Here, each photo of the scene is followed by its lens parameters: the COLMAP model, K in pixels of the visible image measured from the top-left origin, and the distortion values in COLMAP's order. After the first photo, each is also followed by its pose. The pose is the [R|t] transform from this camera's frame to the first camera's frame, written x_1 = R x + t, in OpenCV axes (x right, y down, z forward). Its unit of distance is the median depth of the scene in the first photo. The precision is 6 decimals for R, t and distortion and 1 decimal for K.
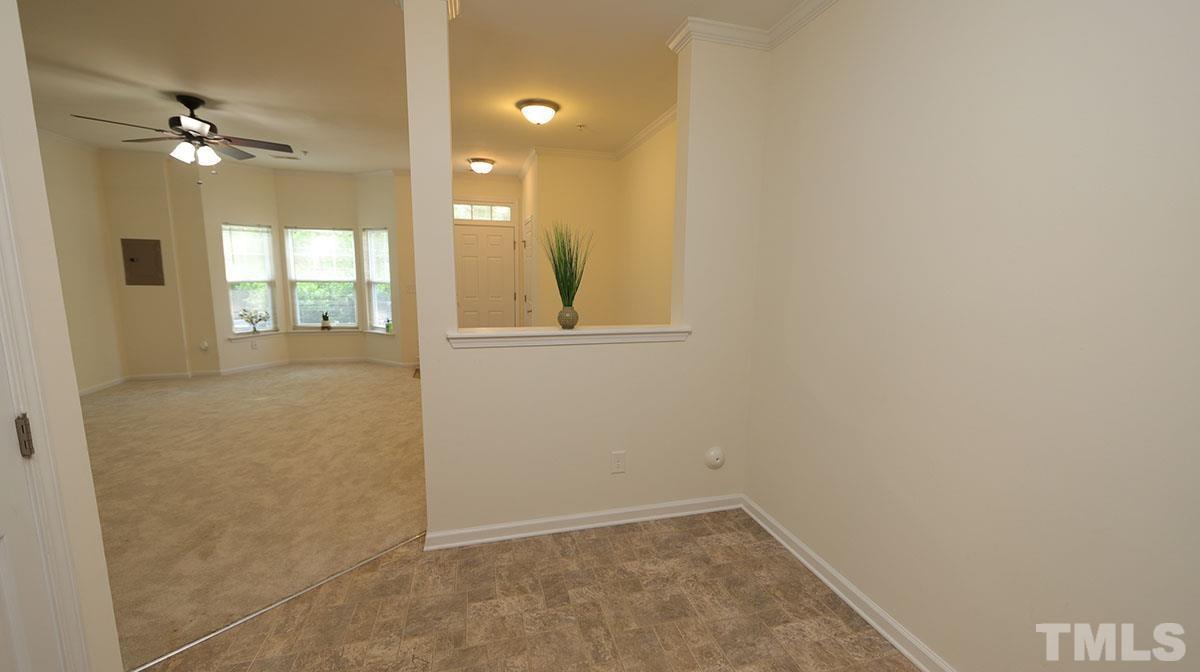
lens RADIAL K [[467.7, 0, 602.1], [0, 467.7, 337.6], [0, 0, 1]] dist [0.002070, -0.000073]
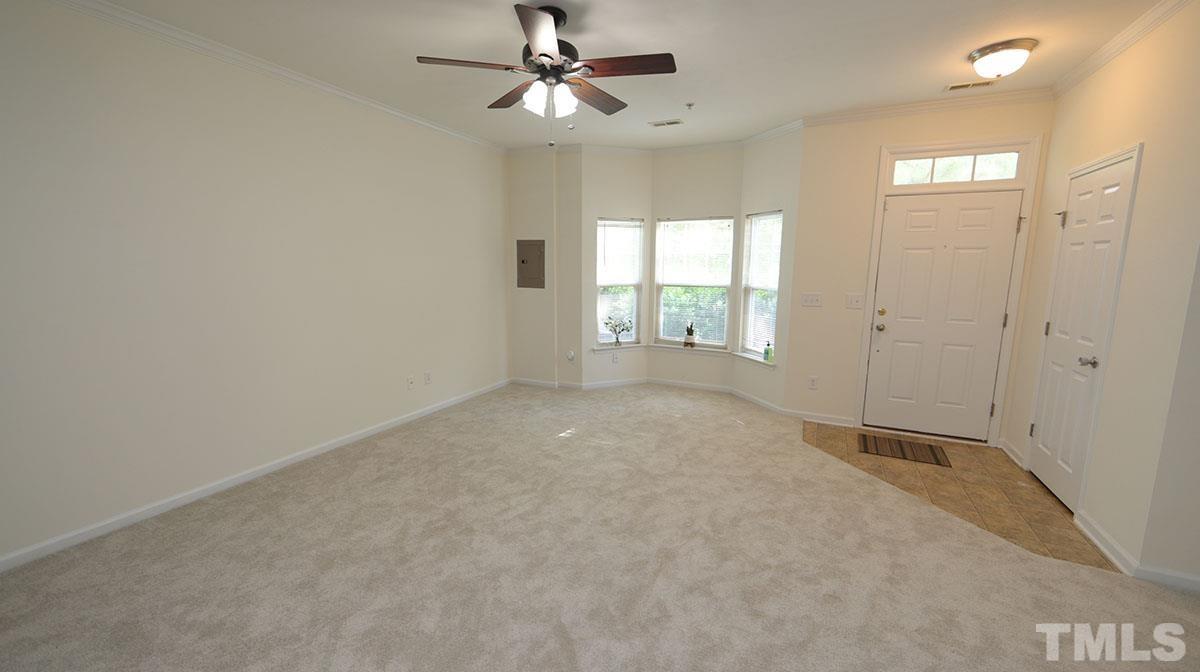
lens RADIAL K [[467.7, 0, 602.1], [0, 467.7, 337.6], [0, 0, 1]] dist [0.002070, -0.000073]
pose [[0.758863, 0.090790, -0.644891, -0.204442], [-0.089437, 0.995381, 0.034891, -0.049766], [0.645080, 0.031200, 0.763478, 0.319019]]
